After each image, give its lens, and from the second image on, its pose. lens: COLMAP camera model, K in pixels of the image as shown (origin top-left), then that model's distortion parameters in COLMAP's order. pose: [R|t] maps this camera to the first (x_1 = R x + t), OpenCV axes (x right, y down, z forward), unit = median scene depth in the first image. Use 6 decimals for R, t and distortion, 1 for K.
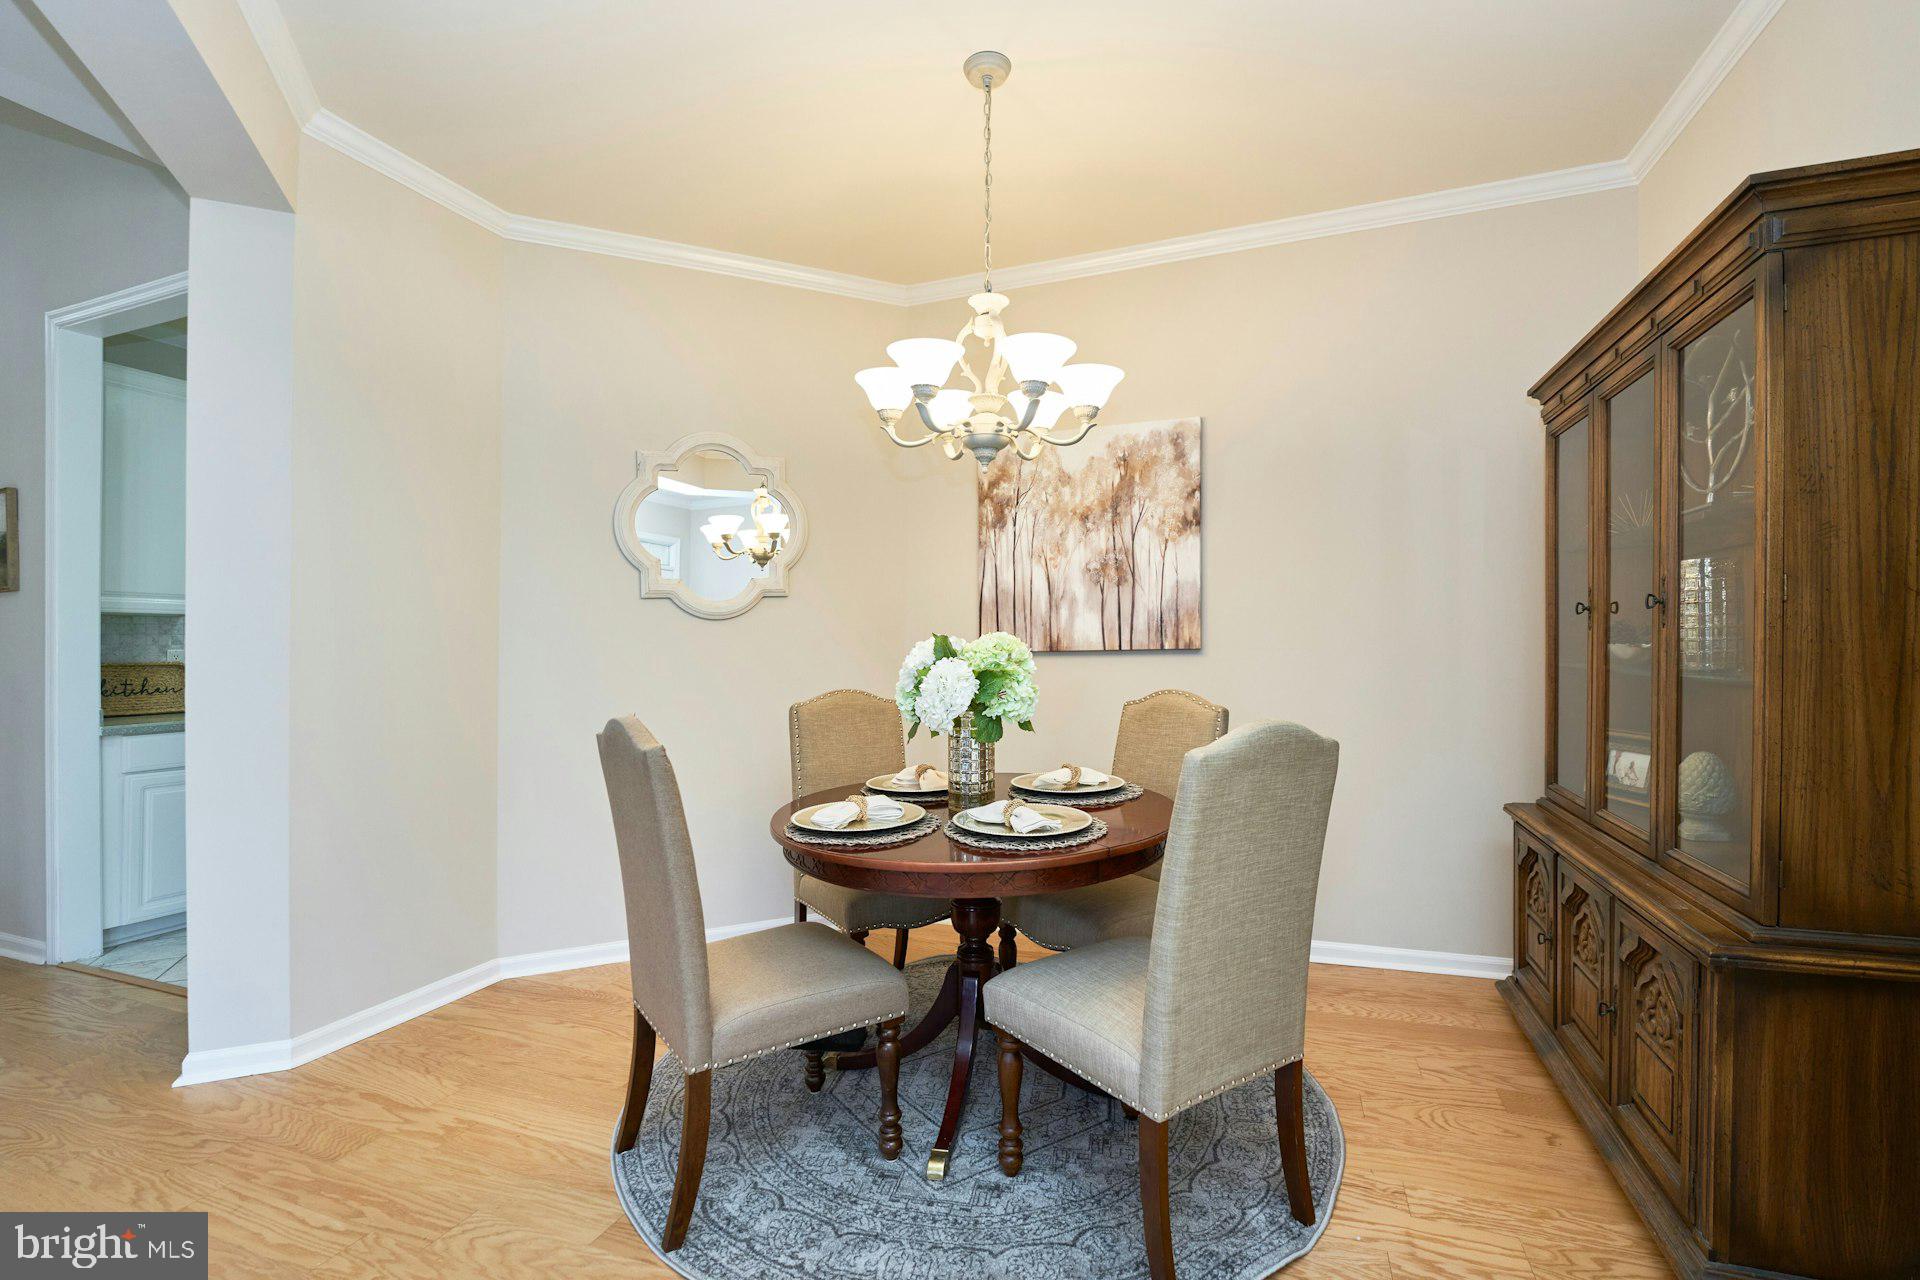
lens RADIAL K [[846.1, 0, 956.4], [0, 846.1, 645.5], [0, 0, 1]] dist [-0.001842, -0.000335]
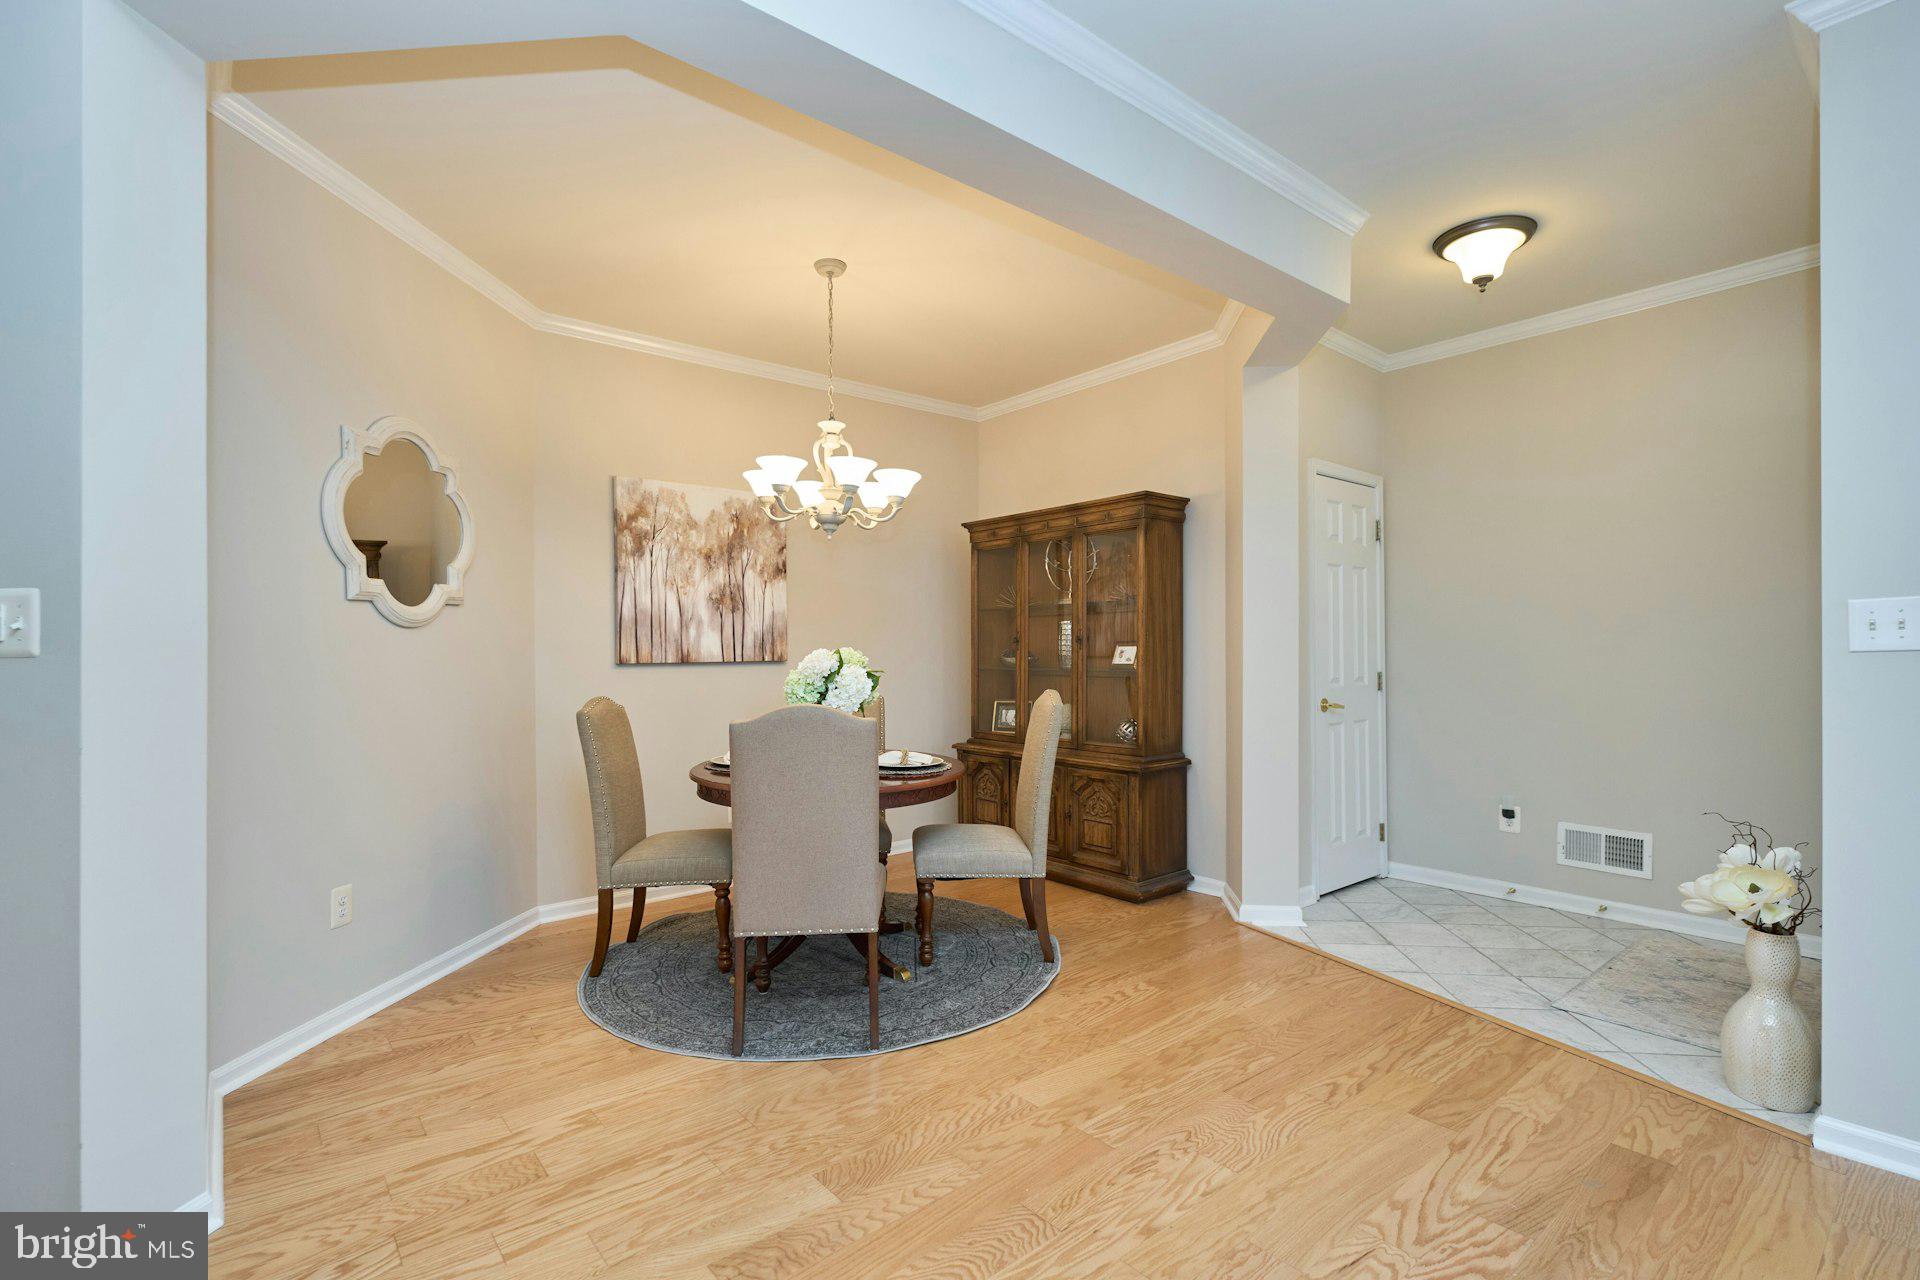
lens RADIAL K [[846.1, 0, 956.4], [0, 846.1, 645.5], [0, 0, 1]] dist [-0.001842, -0.000335]
pose [[0.503691, 0.014917, 0.863755, -0.766759], [-0.002905, 0.999874, -0.015574, -0.000086], [-0.863879, 0.005336, 0.503671, 0.041811]]
